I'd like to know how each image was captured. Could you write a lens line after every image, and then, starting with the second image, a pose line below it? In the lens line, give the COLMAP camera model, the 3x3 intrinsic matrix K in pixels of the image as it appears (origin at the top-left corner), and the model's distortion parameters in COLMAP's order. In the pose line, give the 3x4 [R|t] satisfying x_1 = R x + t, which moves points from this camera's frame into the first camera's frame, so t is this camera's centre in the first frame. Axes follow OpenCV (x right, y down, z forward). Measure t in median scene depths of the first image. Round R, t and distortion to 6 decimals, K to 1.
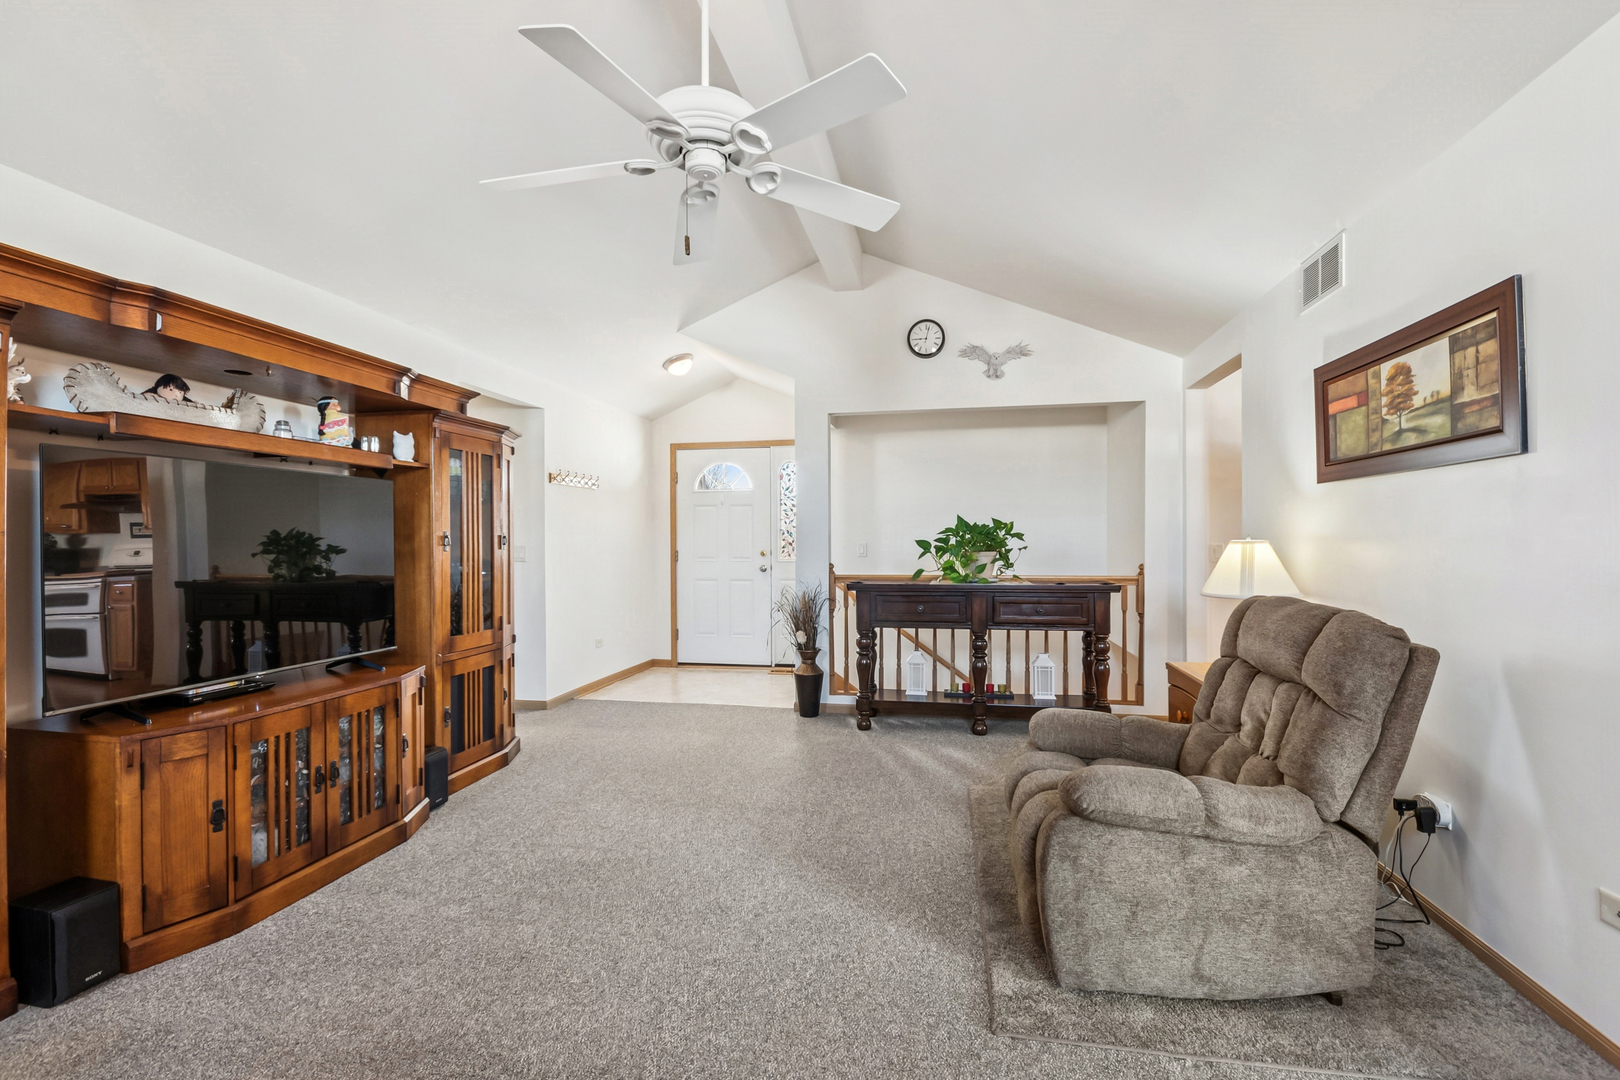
lens RADIAL K [[721.2, 0, 807.1], [0, 721.2, 539.2], [0, 0, 1]] dist [0.000914, 0.000110]
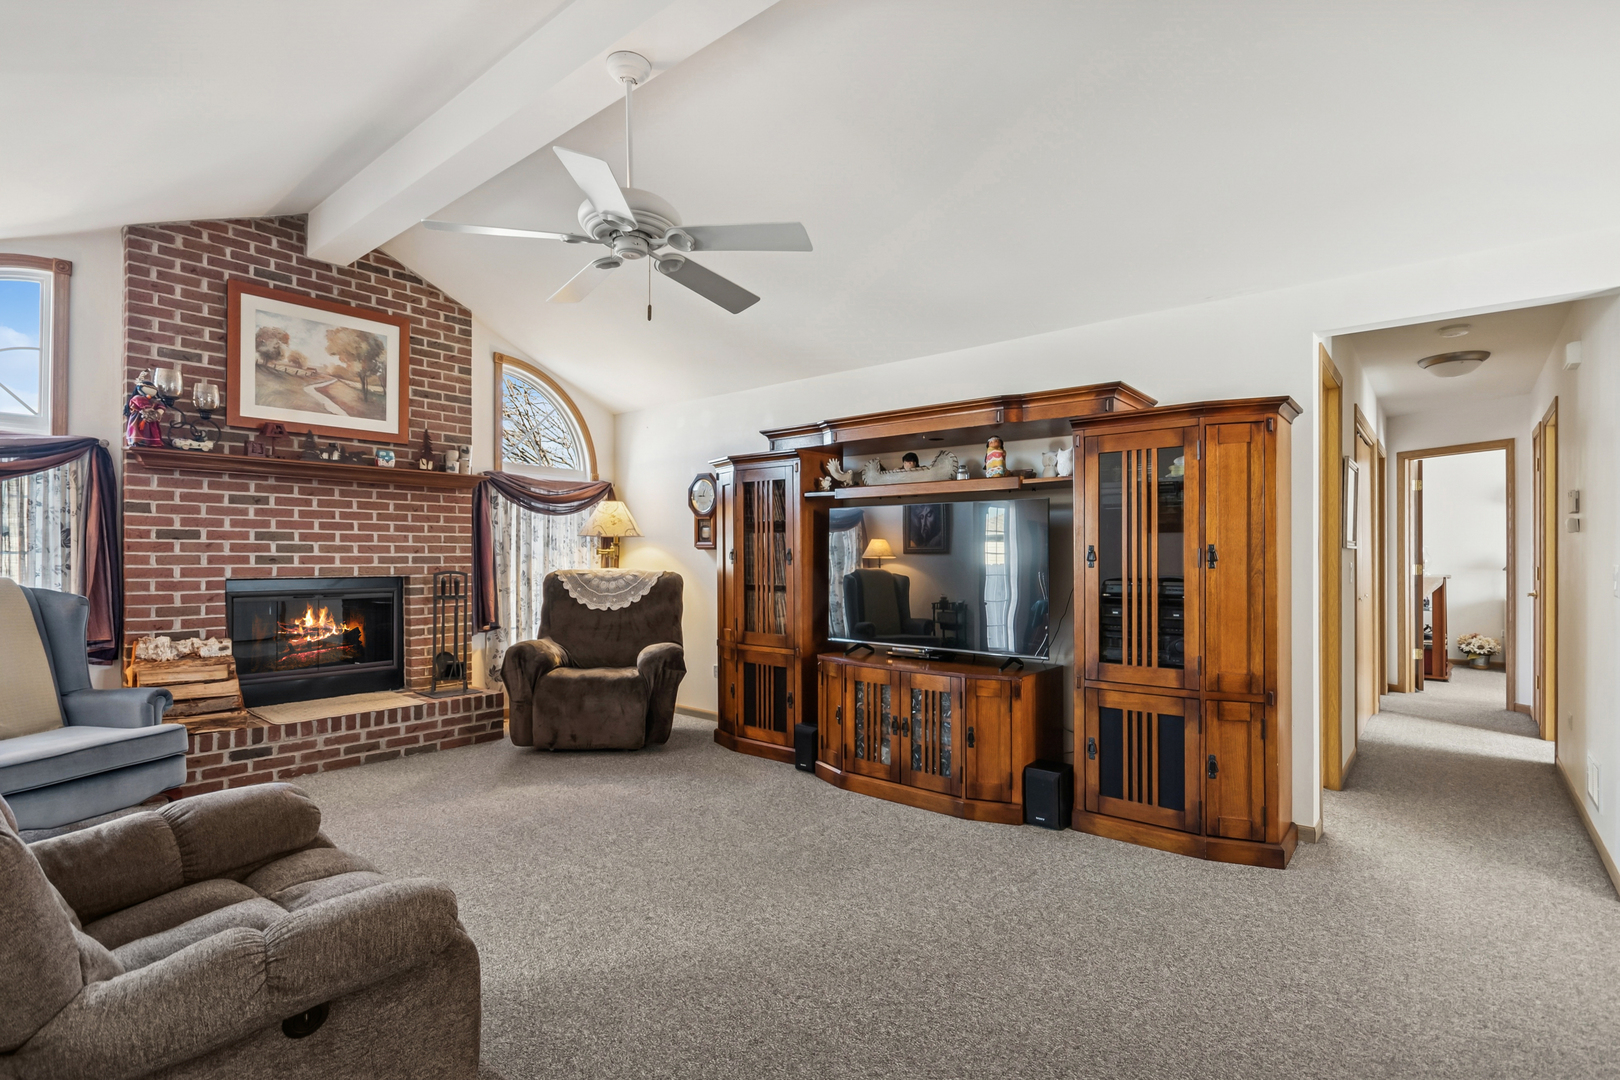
lens RADIAL K [[777.7, 0, 806.7], [0, 777.7, 550.4], [0, 0, 1]] dist [-0.000661, -0.000037]
pose [[-0.476768, 0.000502, -0.879029, 0.521679], [0.002537, 0.999996, -0.000804, -0.004128], [0.879026, -0.002614, -0.476767, 1.117827]]
